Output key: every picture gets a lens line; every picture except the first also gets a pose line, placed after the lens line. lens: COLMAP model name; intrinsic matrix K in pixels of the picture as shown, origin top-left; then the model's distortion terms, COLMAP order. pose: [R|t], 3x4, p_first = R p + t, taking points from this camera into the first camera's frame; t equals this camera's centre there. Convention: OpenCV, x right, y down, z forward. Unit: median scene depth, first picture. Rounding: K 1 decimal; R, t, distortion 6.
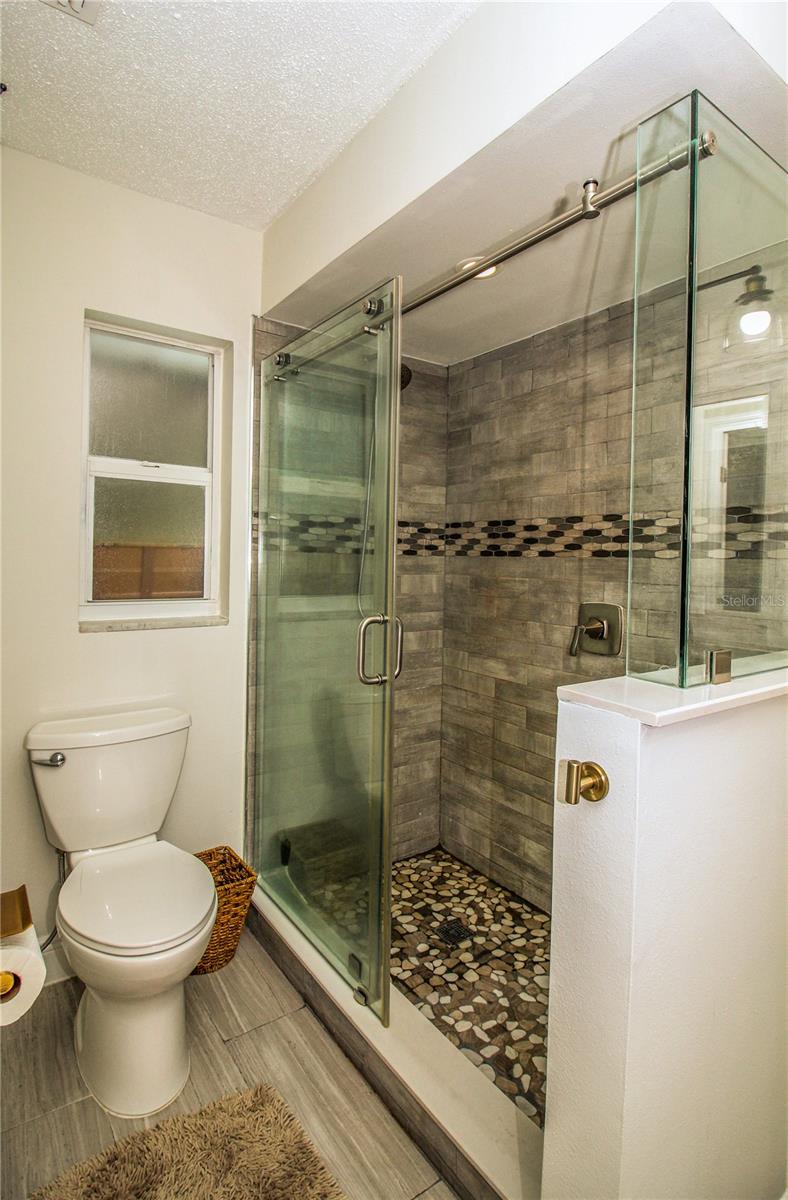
lens RADIAL K [[602.4, 0, 394.8], [0, 602.4, 565.7], [0, 0, 1]] dist [-0.032959, -0.001230]
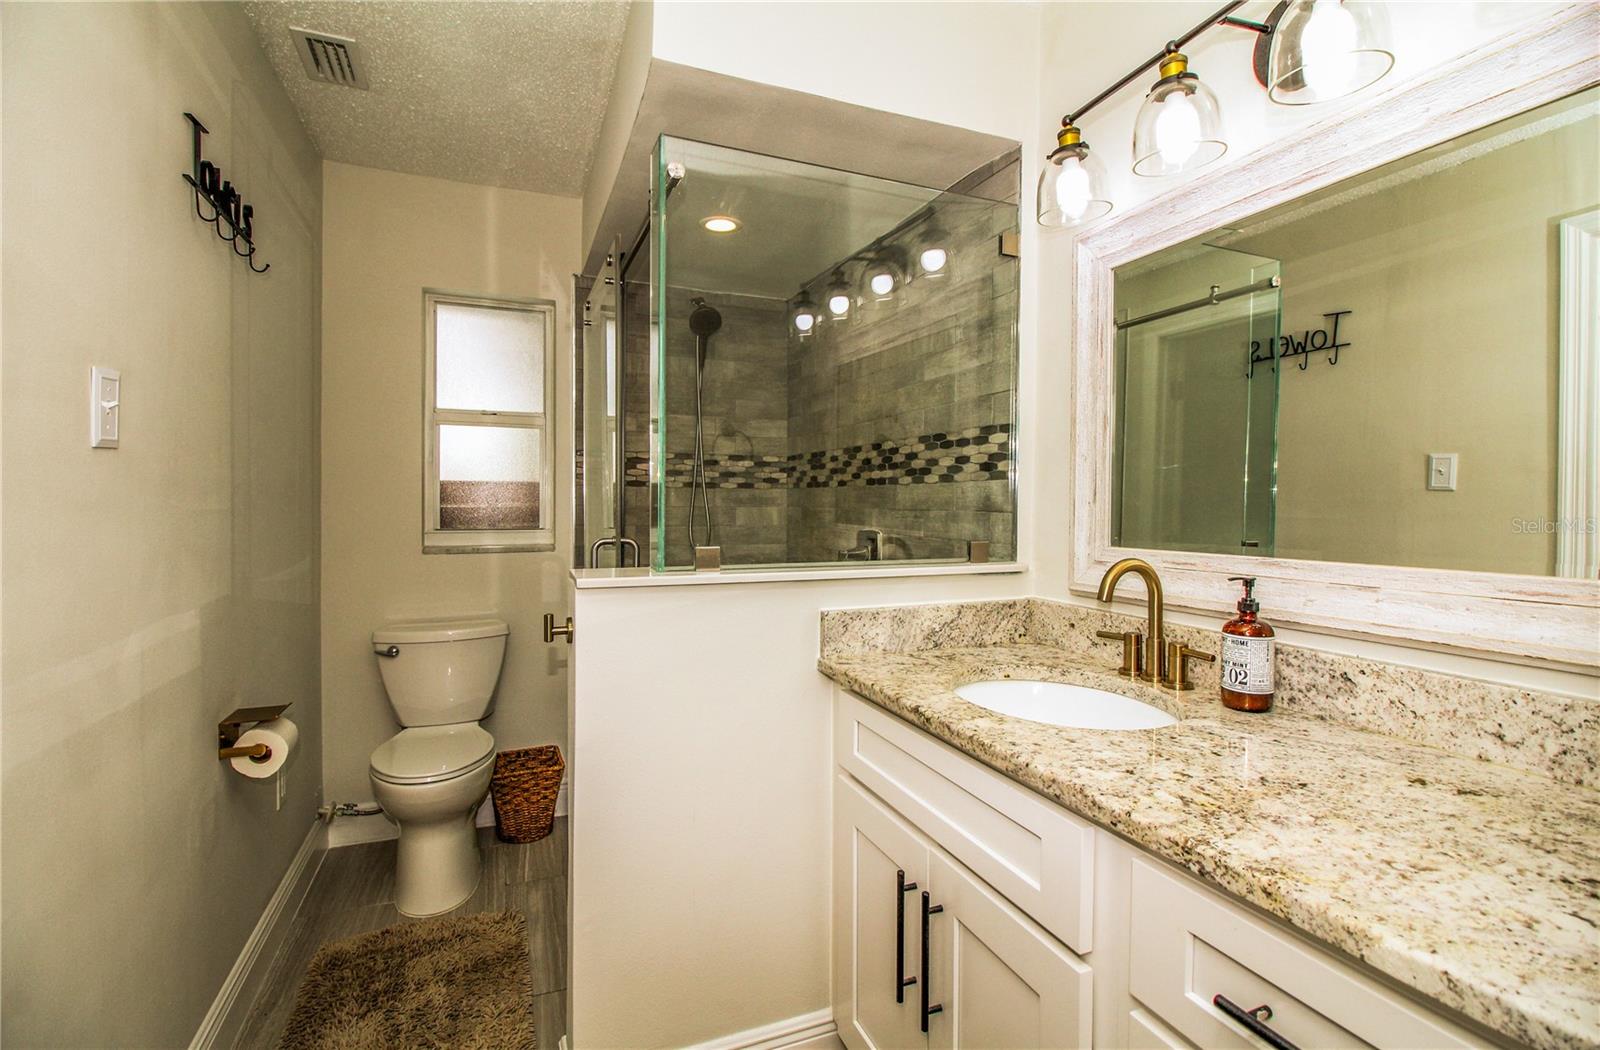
lens RADIAL K [[738.3, 0, 800.7], [0, 738.3, 519.1], [0, 0, 1]] dist [-0.004119, -0.001323]
pose [[0.974120, -0.008946, -0.225853, 0.442623], [0.011716, 0.999872, 0.010923, 0.025059], [0.225726, -0.013287, 0.974100, -0.232000]]
